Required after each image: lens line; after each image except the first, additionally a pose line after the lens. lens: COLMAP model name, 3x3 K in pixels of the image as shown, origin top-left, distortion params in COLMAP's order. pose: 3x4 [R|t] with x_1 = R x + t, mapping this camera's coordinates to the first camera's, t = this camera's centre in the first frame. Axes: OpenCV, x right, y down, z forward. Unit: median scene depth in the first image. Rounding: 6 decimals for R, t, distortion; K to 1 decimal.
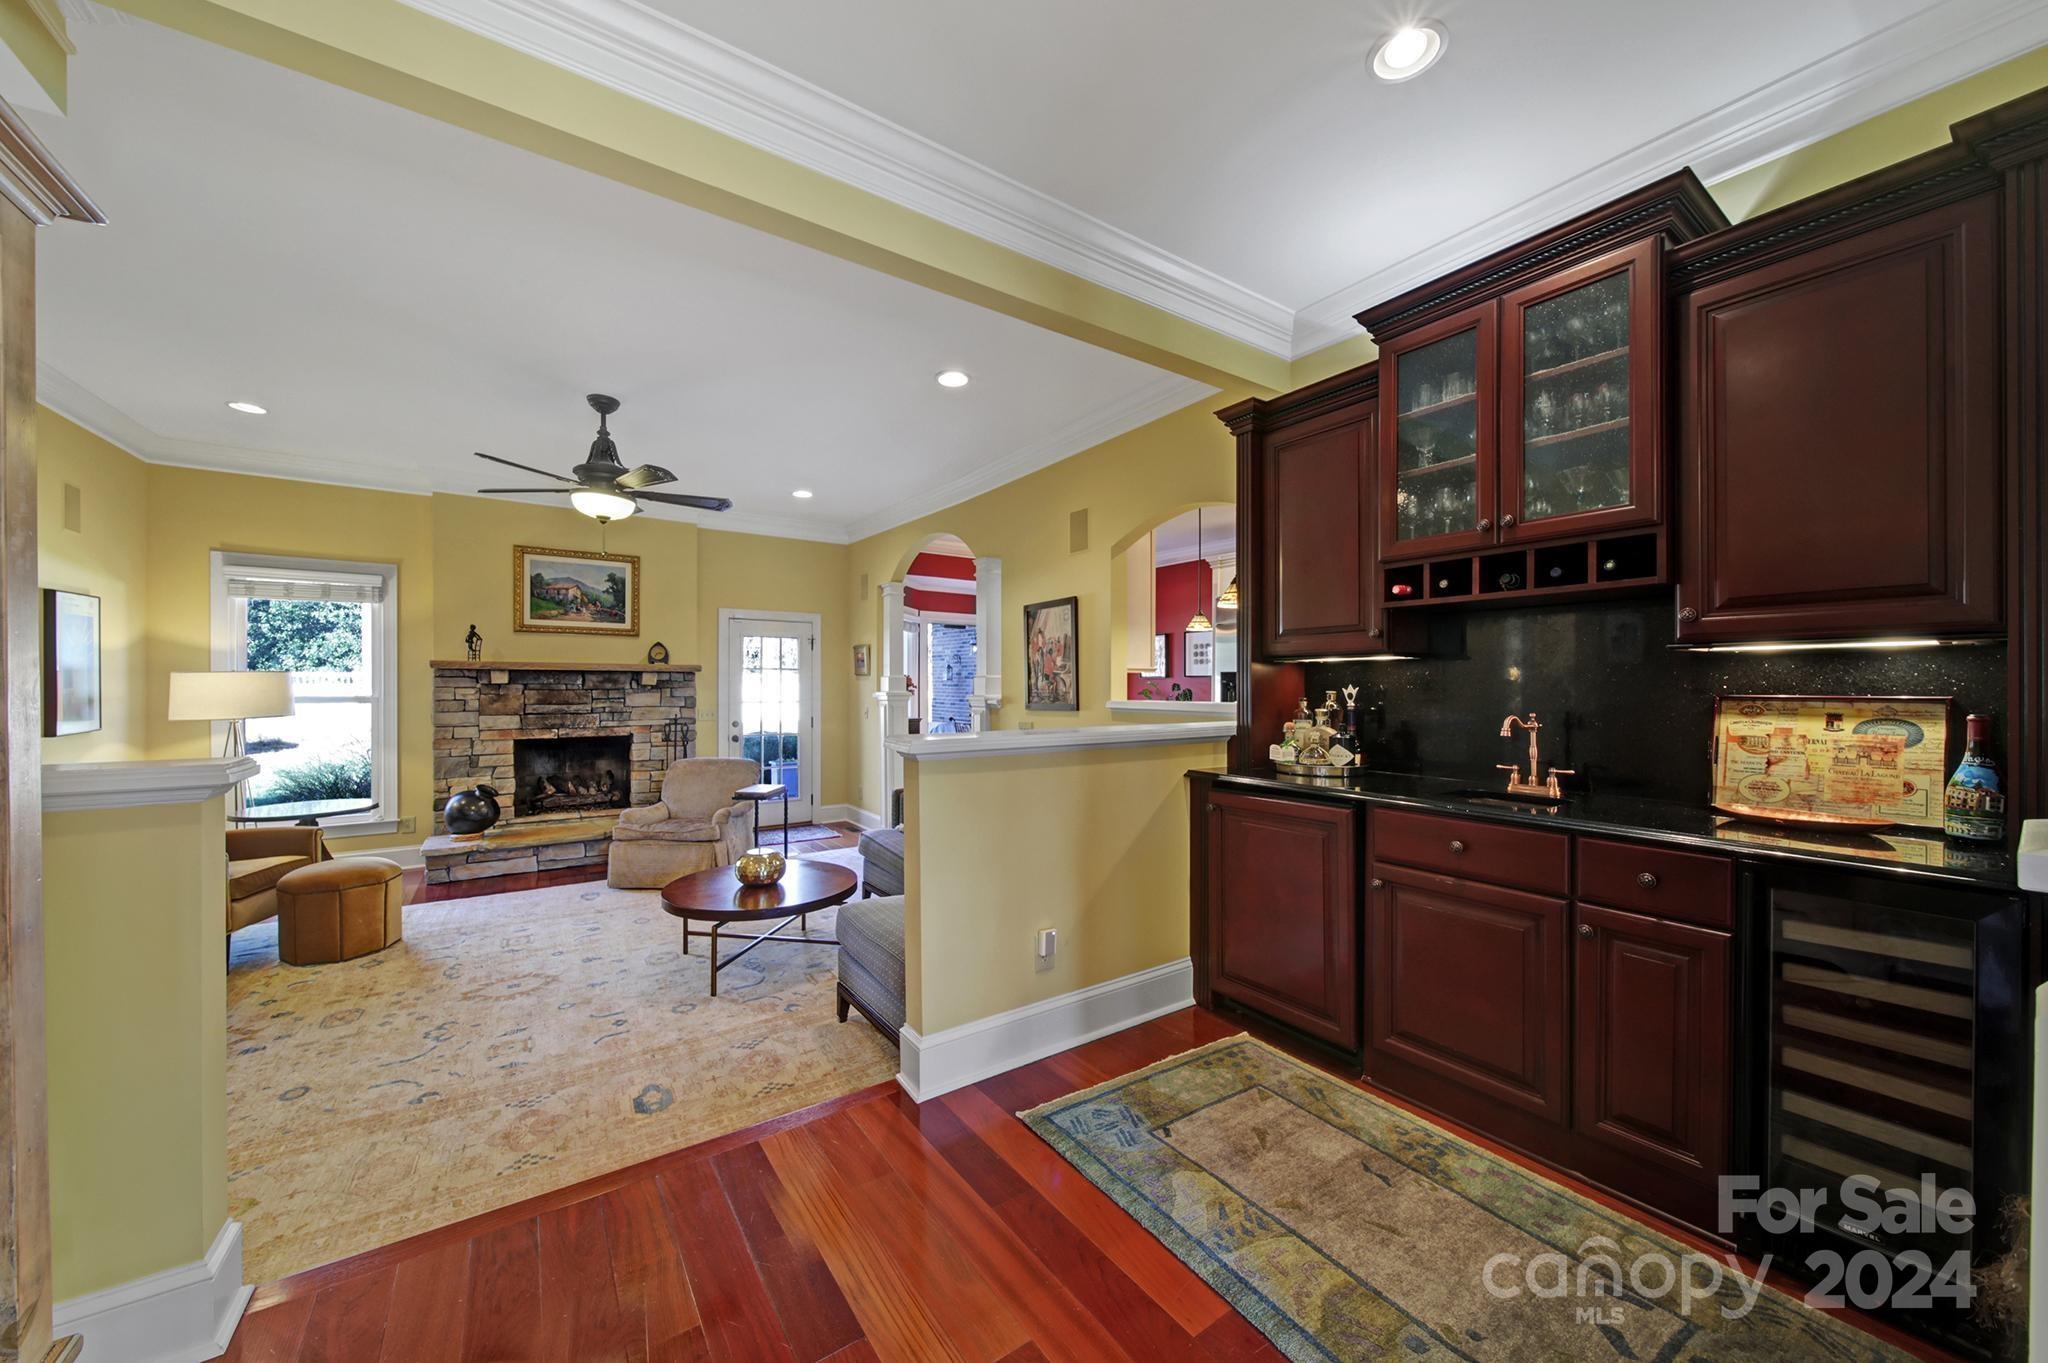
lens RADIAL K [[728.6, 0, 1032.2], [0, 728.6, 684.1], [0, 0, 1]] dist [0.000991, -0.000623]
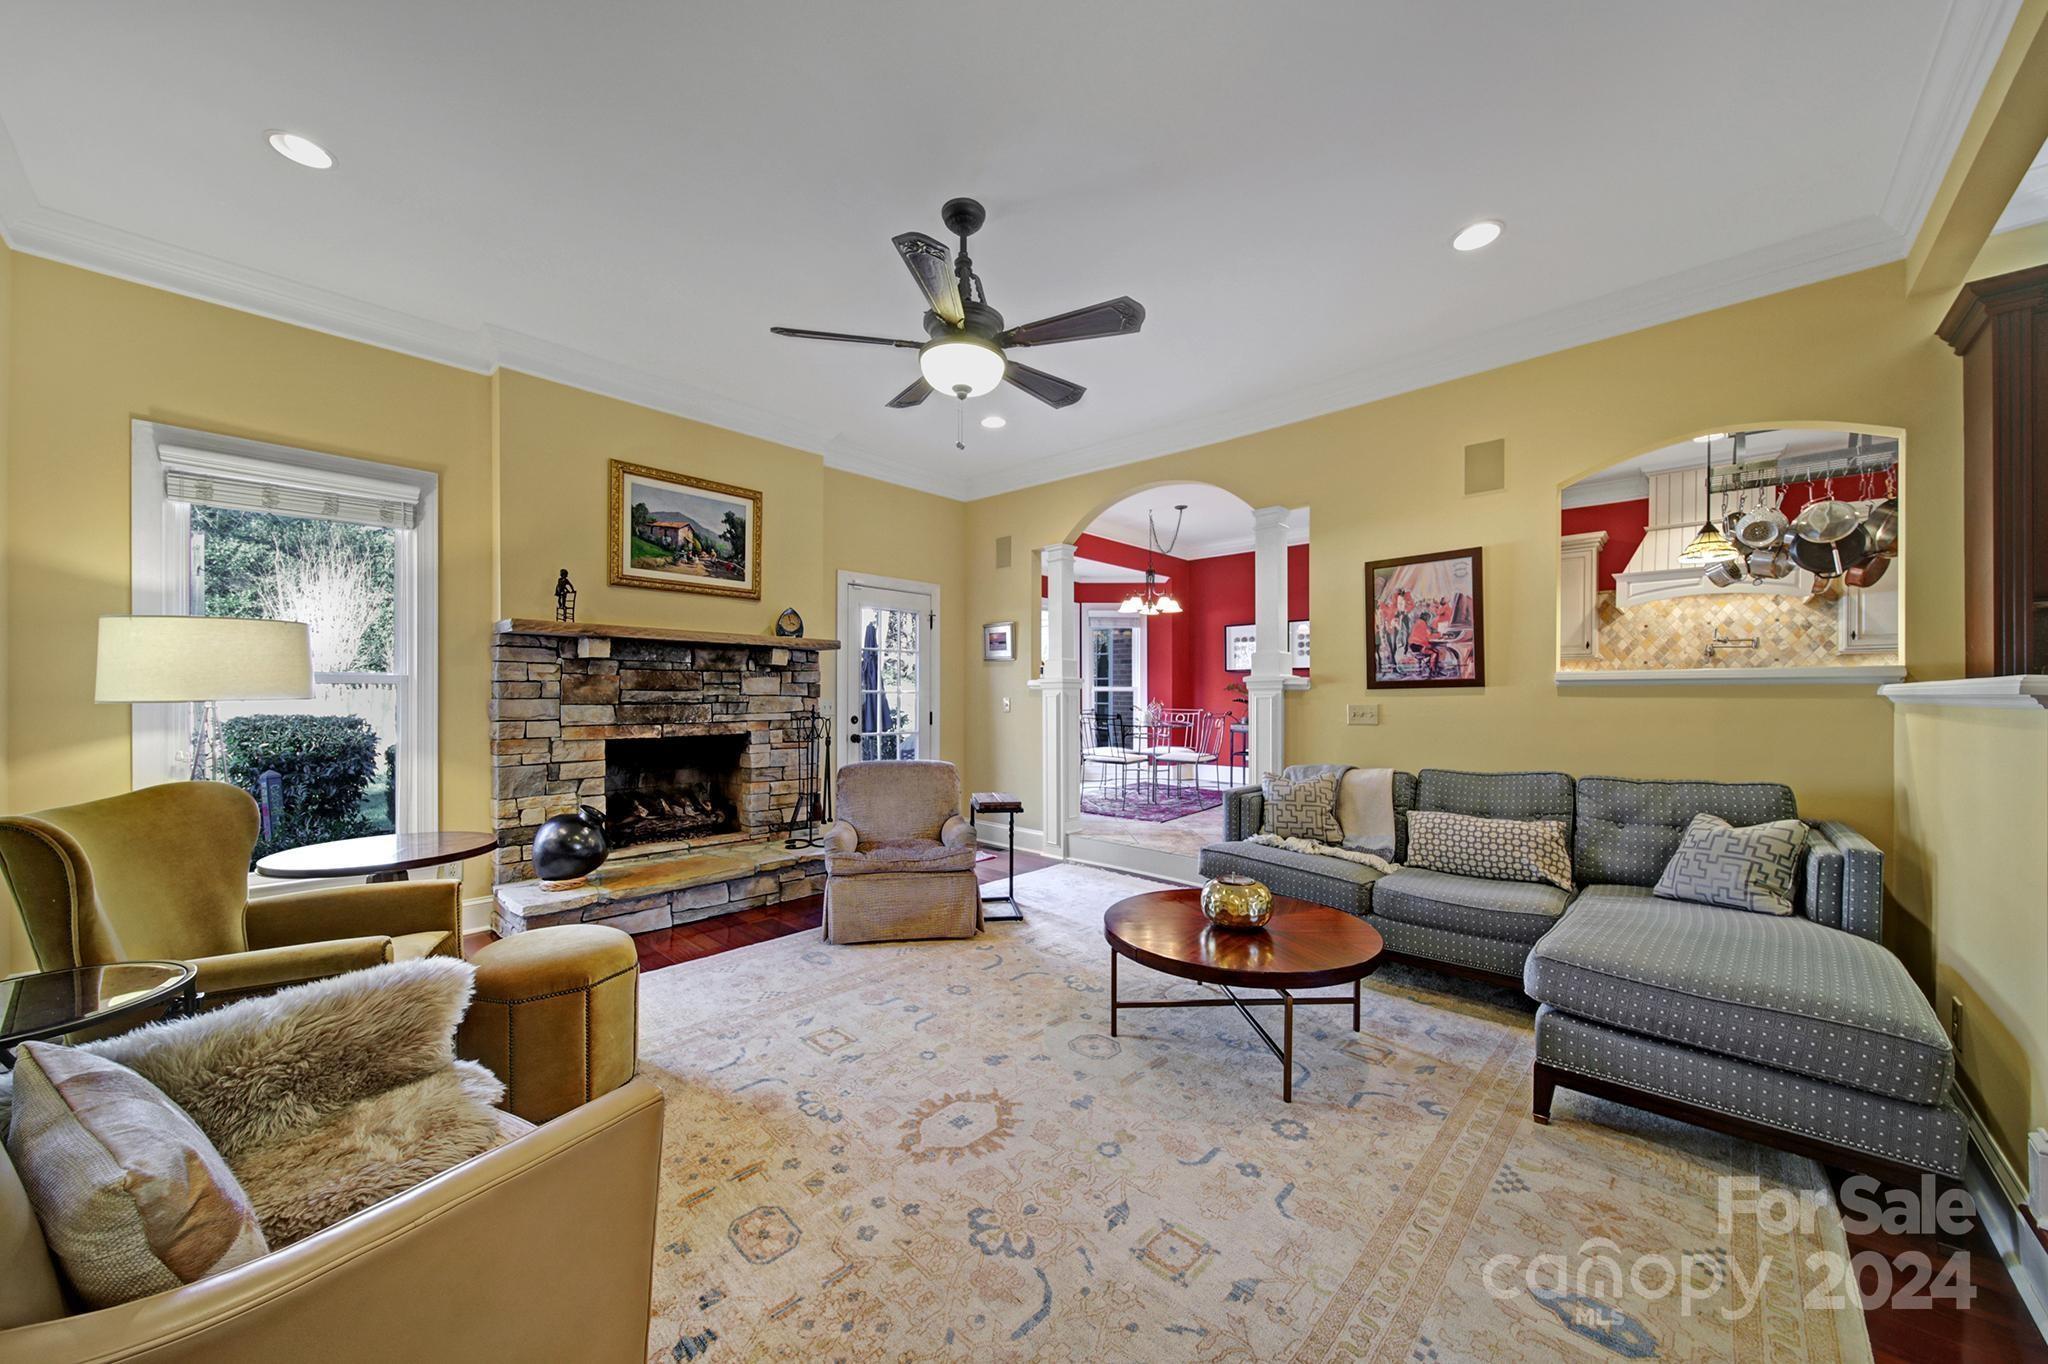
lens RADIAL K [[728.6, 0, 1021.9], [0, 728.6, 695.6], [0, 0, 1]] dist [0.000991, -0.000623]
pose [[0.977046, -0.001518, 0.213023, -0.478545], [0.001662, 0.999998, -0.000494, 0.035434], [-0.213022, 0.000837, 0.977047, 0.238846]]
